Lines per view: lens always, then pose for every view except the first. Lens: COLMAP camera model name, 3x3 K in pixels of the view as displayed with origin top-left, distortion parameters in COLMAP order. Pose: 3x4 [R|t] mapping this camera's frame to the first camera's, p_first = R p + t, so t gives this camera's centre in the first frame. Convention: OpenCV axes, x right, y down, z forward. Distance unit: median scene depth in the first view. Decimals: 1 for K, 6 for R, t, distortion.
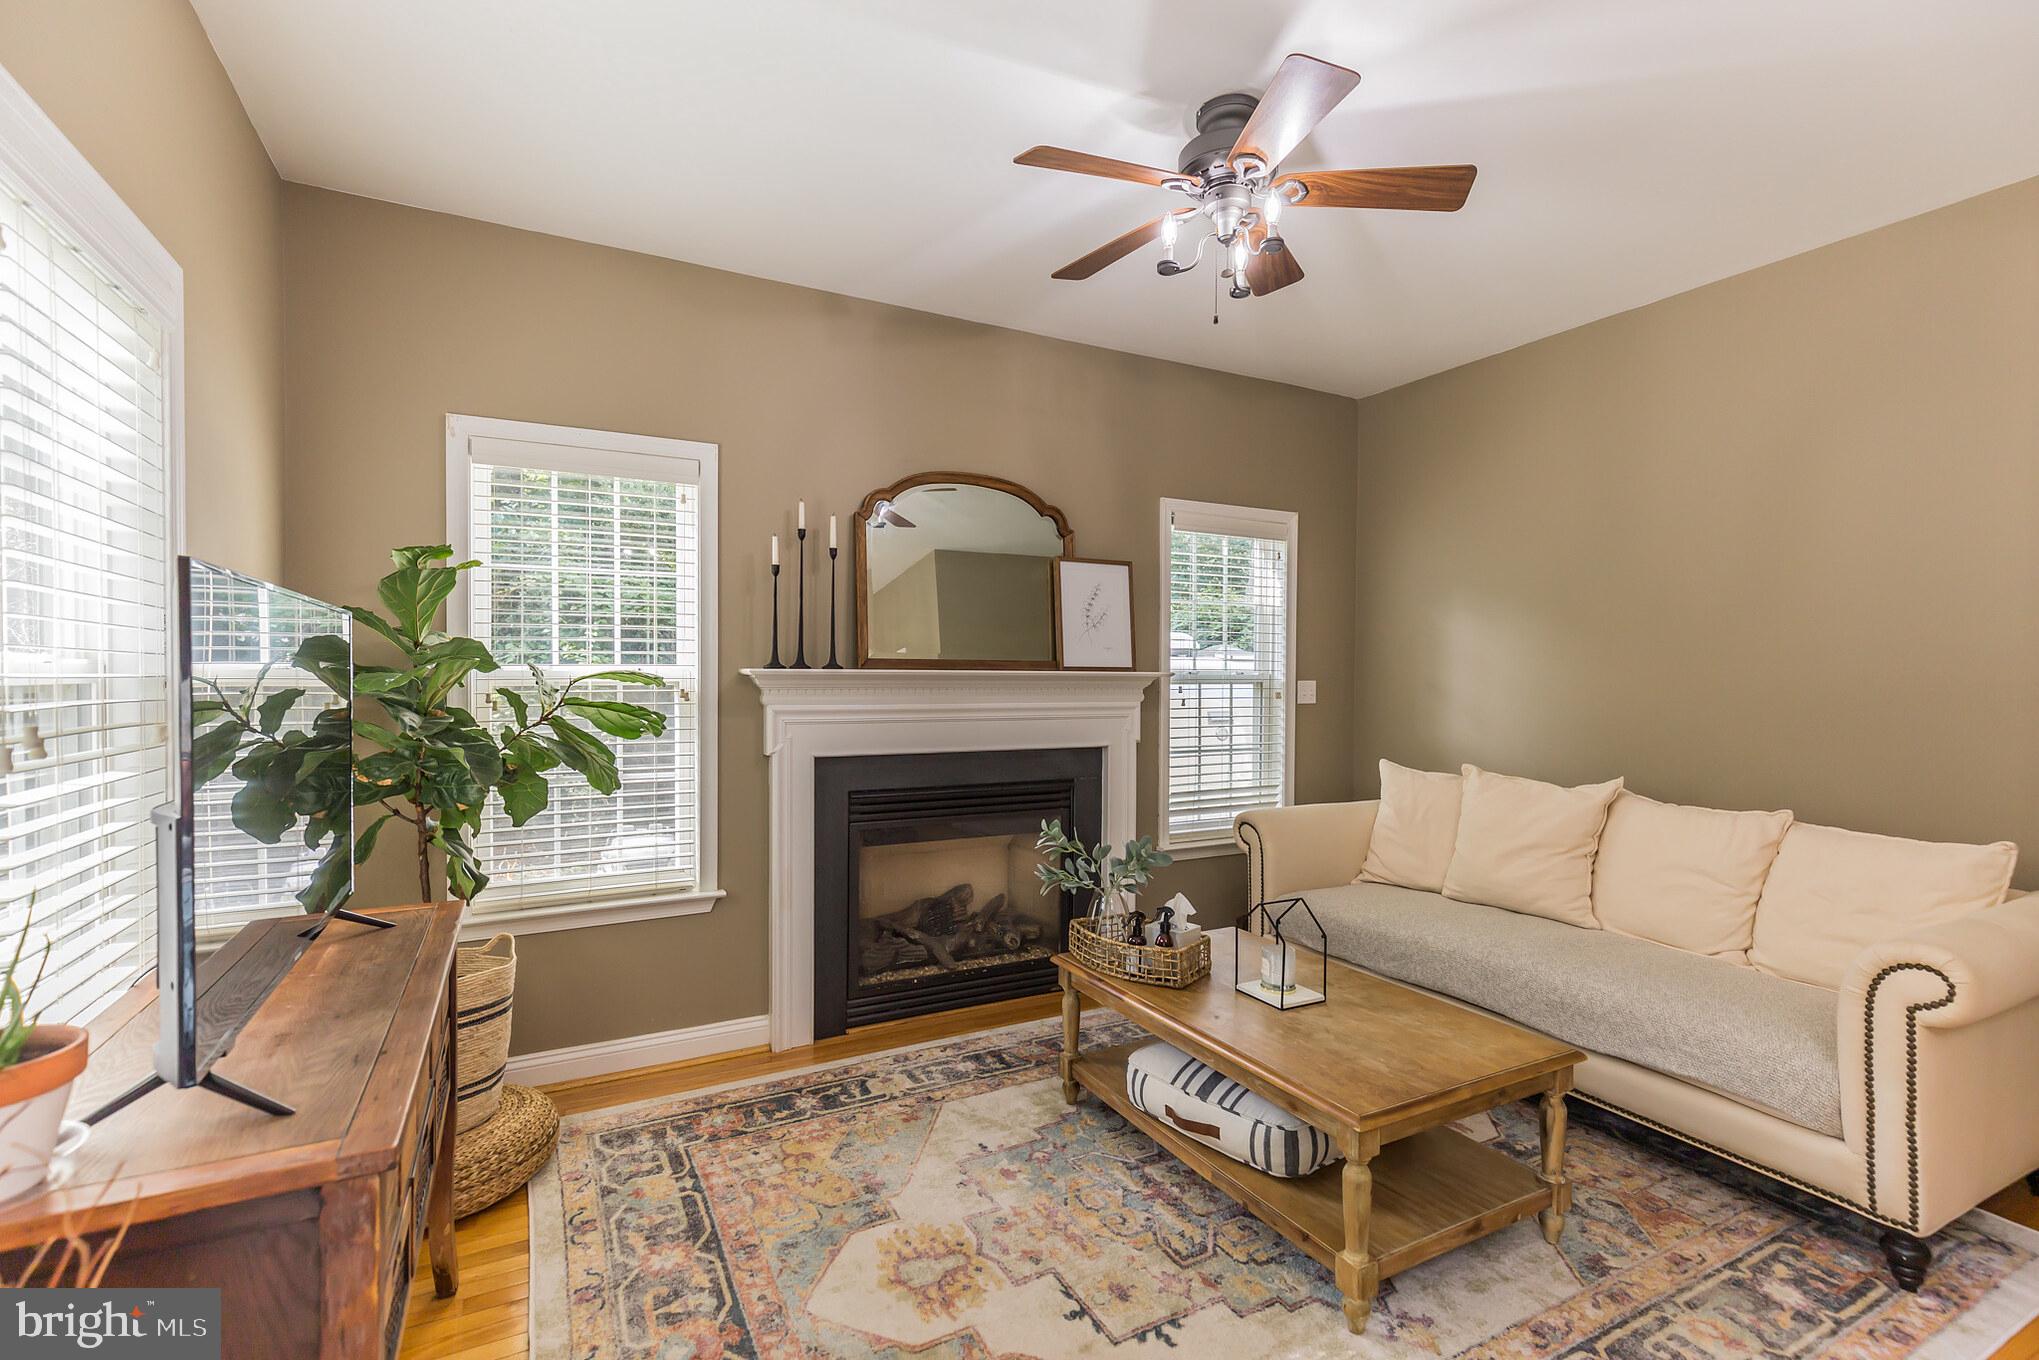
lens RADIAL K [[918.5, 0, 1029.8], [0, 918.5, 684.1], [0, 0, 1]] dist [0.004027, -0.000221]
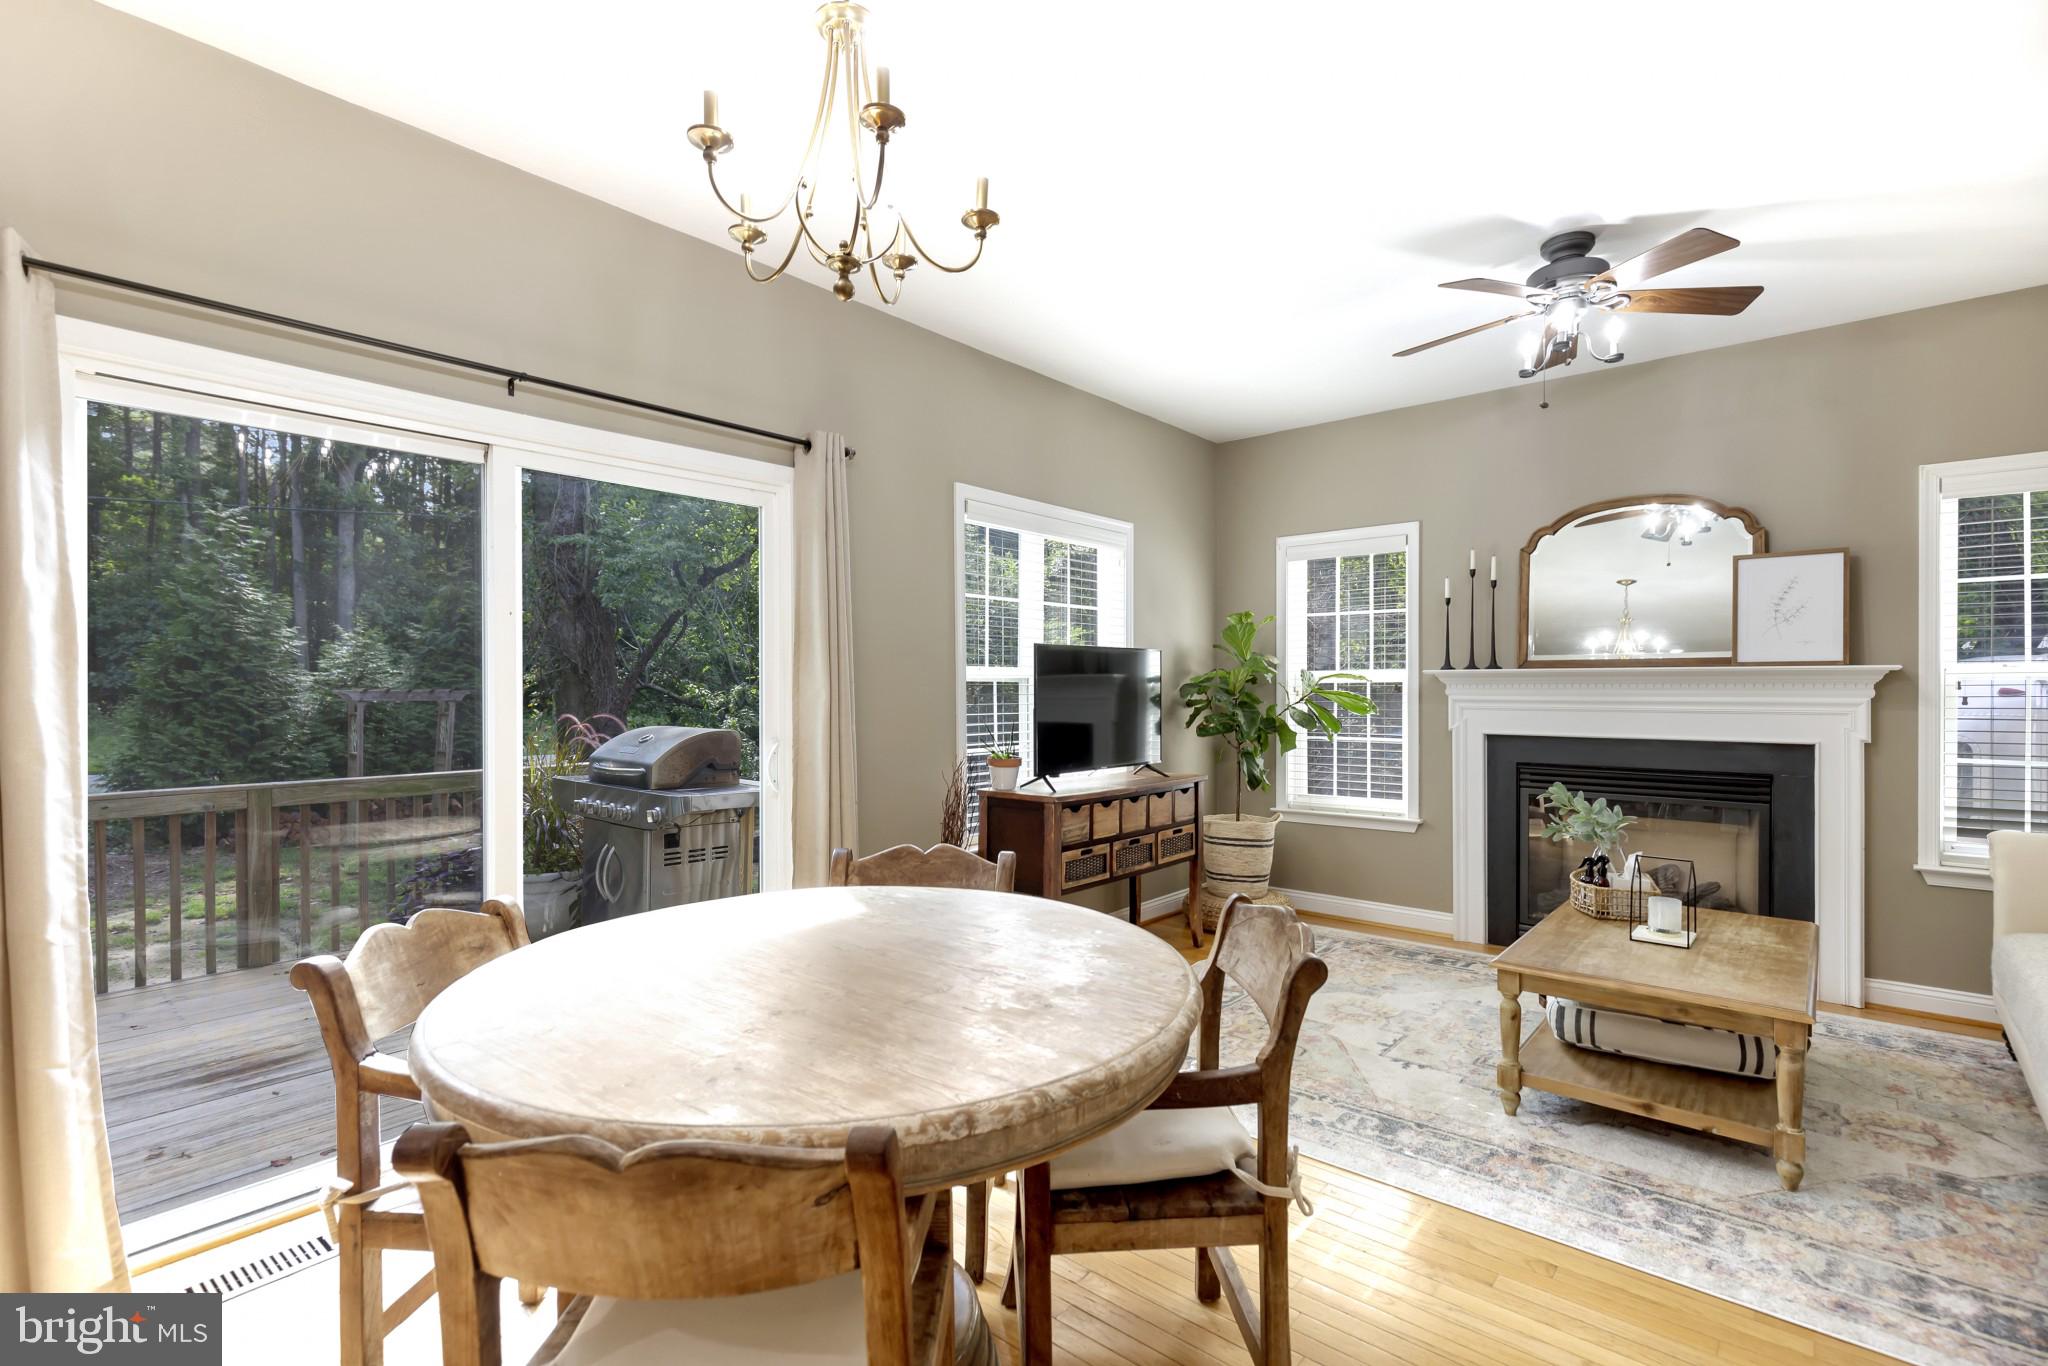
lens RADIAL K [[922.5, 0, 1013.6], [0, 922.5, 691.3], [0, 0, 1]] dist [0.004027, -0.000221]
pose [[0.354754, -0.000733, -0.934959, 0.810151], [-0.007456, 0.999966, -0.003613, 0.026200], [0.934930, 0.008253, 0.354736, -0.144200]]
